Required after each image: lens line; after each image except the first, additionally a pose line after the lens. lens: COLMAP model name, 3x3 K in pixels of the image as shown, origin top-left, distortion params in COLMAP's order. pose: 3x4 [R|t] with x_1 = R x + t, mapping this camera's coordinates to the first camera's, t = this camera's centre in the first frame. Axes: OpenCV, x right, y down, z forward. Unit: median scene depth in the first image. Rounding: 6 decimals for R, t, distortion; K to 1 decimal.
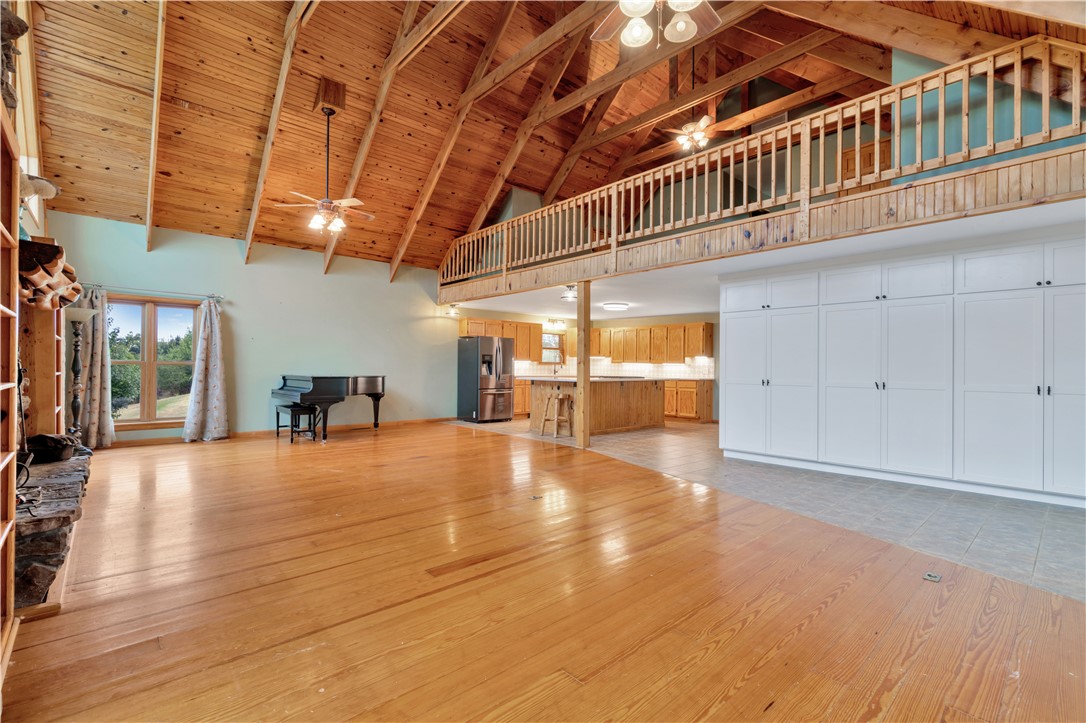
lens RADIAL K [[492.6, 0, 544.8], [0, 492.6, 364.9], [0, 0, 1]] dist [-0.001304, 0.000145]
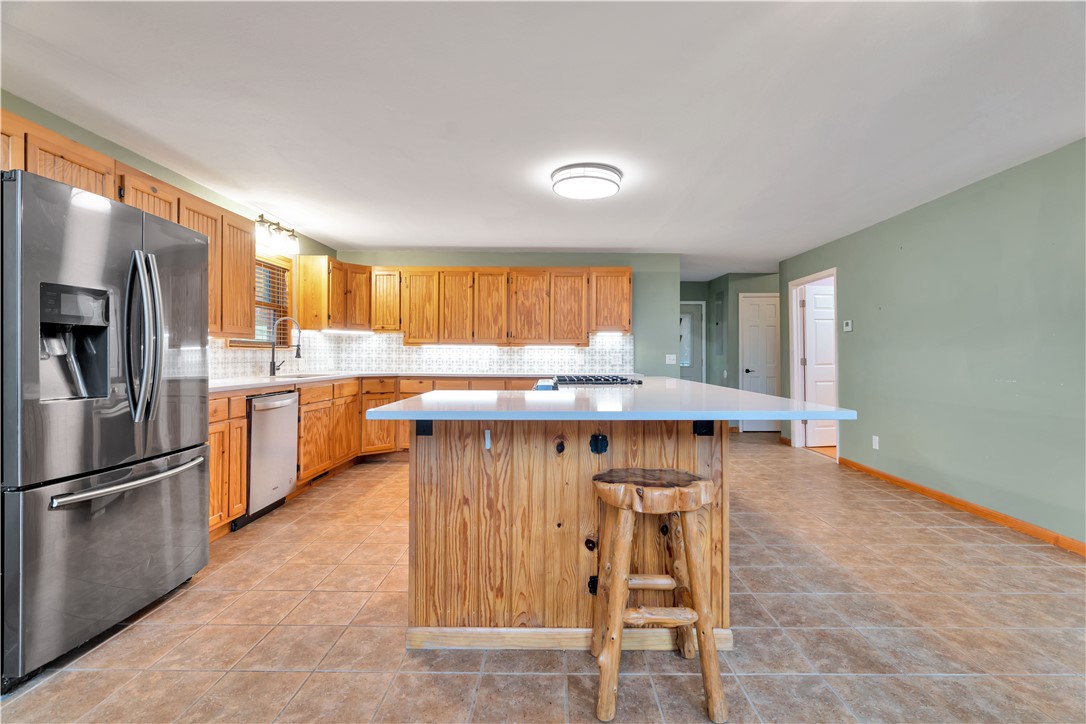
lens RADIAL K [[492.6, 0, 541.4], [0, 492.6, 357.9], [0, 0, 1]] dist [-0.001304, 0.000145]
pose [[0.676782, -0.012909, 0.736071, -0.115715], [0.005431, 0.999907, 0.012542, 0.003177], [-0.736164, -0.004491, 0.676789, 0.650175]]
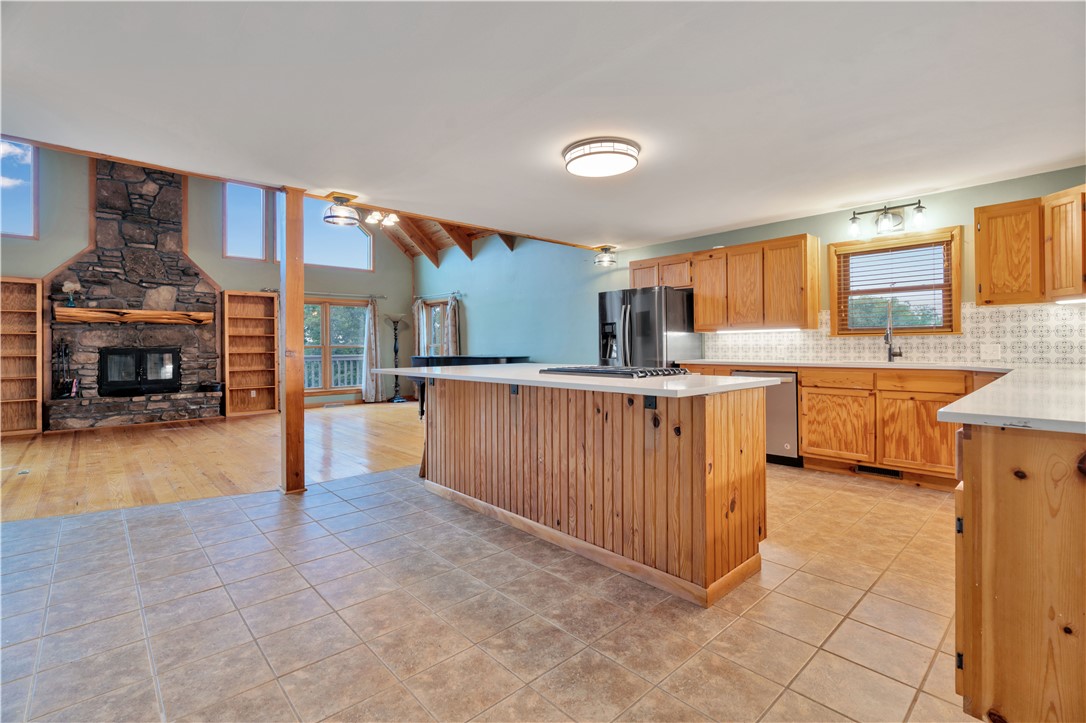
lens RADIAL K [[492.6, 0, 550.9], [0, 492.6, 343.9], [0, 0, 1]] dist [-0.001304, 0.000145]
pose [[0.030742, -0.018475, -0.999357, 0.379952], [0.010989, 0.999775, -0.018145, 0.010943], [0.999467, -0.010424, 0.030938, 0.788840]]
